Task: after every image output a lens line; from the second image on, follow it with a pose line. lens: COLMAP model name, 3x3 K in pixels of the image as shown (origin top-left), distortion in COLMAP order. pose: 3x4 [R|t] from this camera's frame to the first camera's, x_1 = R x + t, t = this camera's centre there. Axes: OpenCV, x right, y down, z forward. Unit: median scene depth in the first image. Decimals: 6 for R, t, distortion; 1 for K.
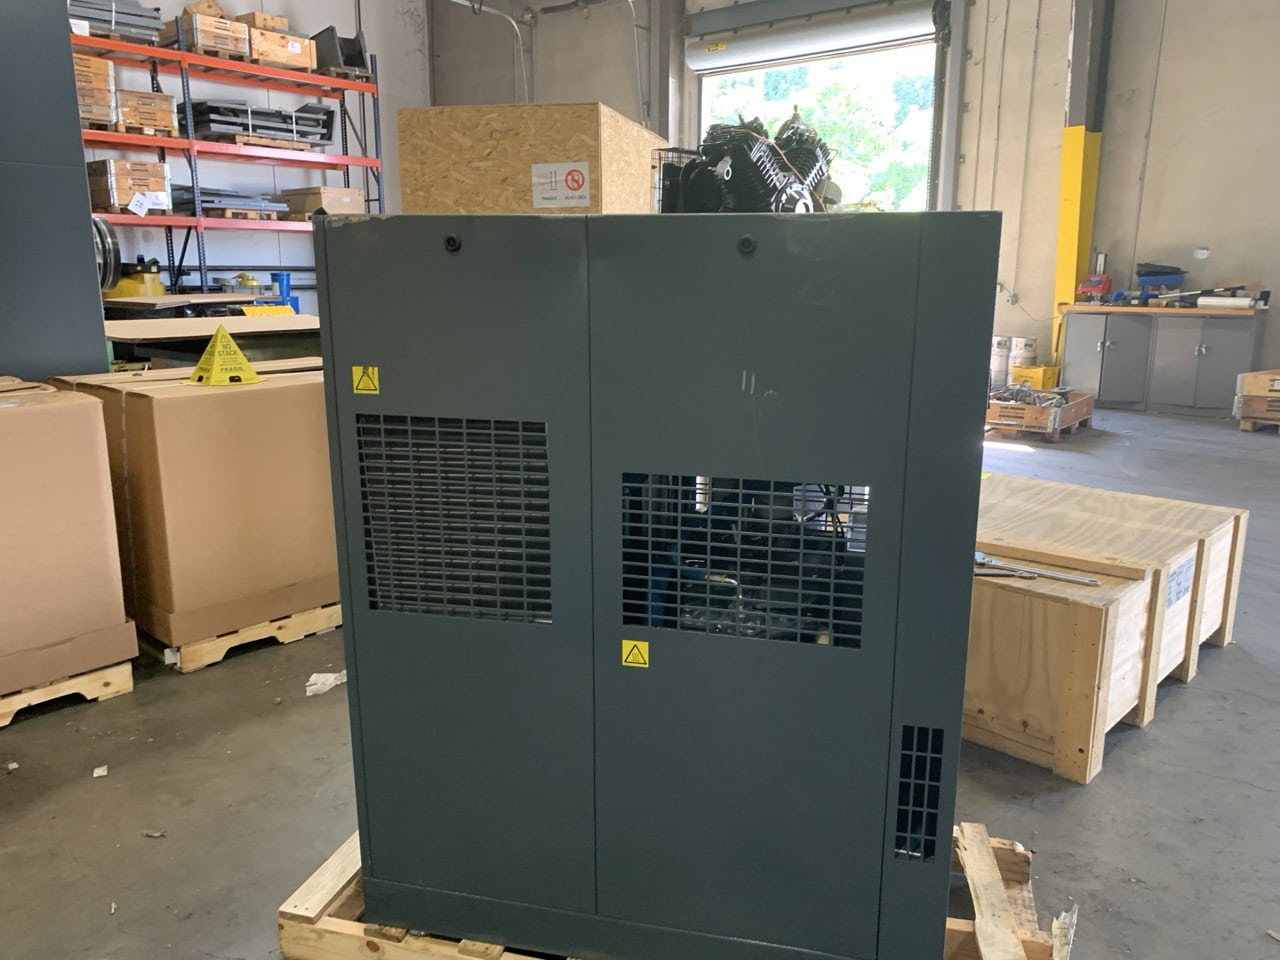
lens RADIAL K [[979.8, 0, 659.5], [0, 979.8, 479.2], [0, 0, 1]] dist [0.026677, -0.026588]
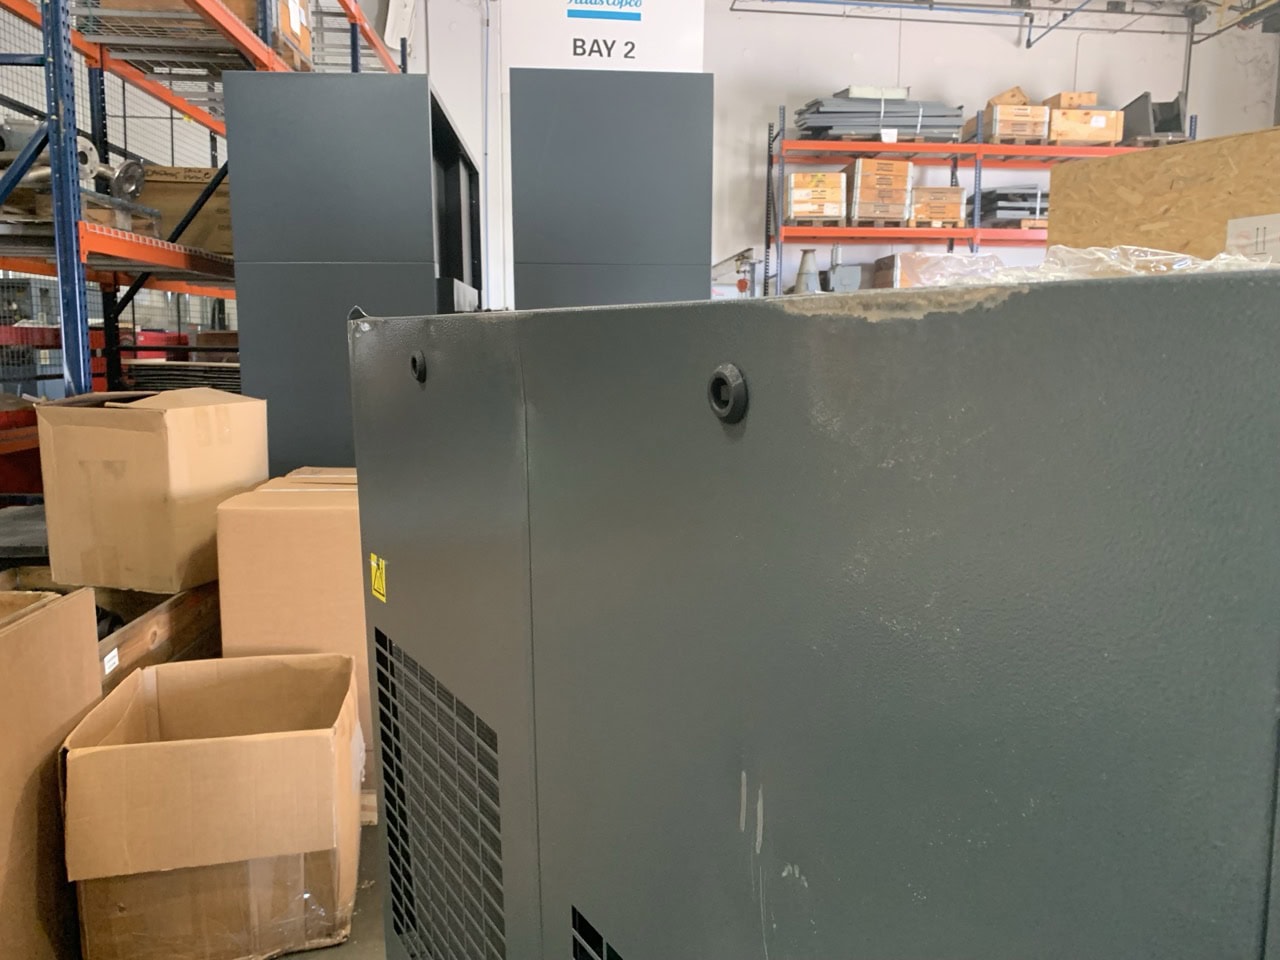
lens RADIAL K [[992.3, 0, 643.8], [0, 992.3, 457.3], [0, 0, 1]] dist [0.014715, -0.002100]
pose [[0.690606, 0.083806, -0.718360, 0.037648], [-0.158282, 0.986698, -0.037056, -0.025395], [0.705699, 0.139294, 0.694684, 0.095218]]
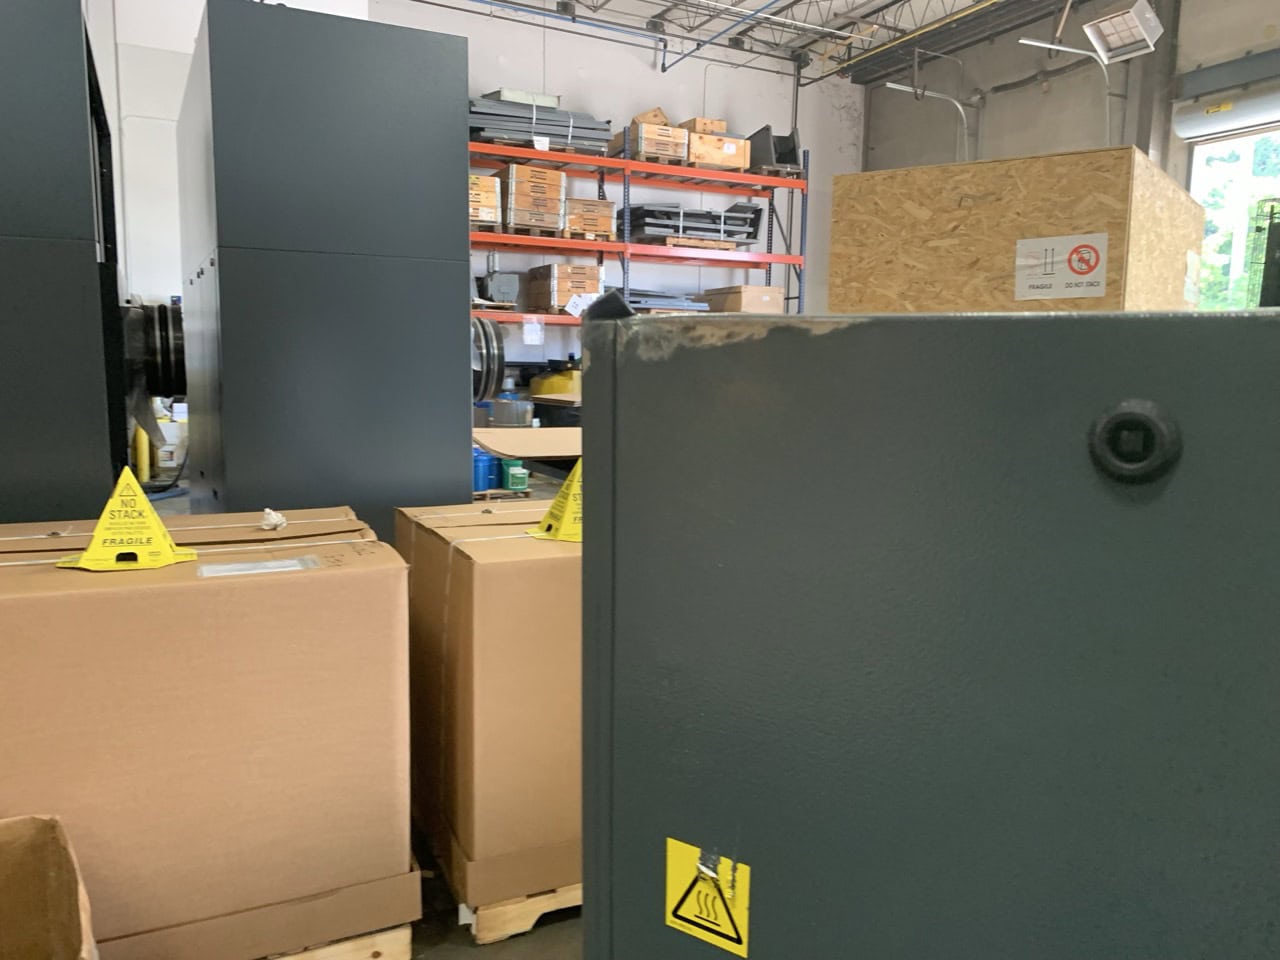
lens RADIAL K [[979.8, 0, 659.5], [0, 979.8, 479.2], [0, 0, 1]] dist [0.026677, -0.026588]
pose [[0.918595, 0.059306, -0.390725, -0.029821], [-0.095690, 0.992634, -0.074300, -0.027892], [0.383441, 0.105640, 0.917504, 0.103348]]
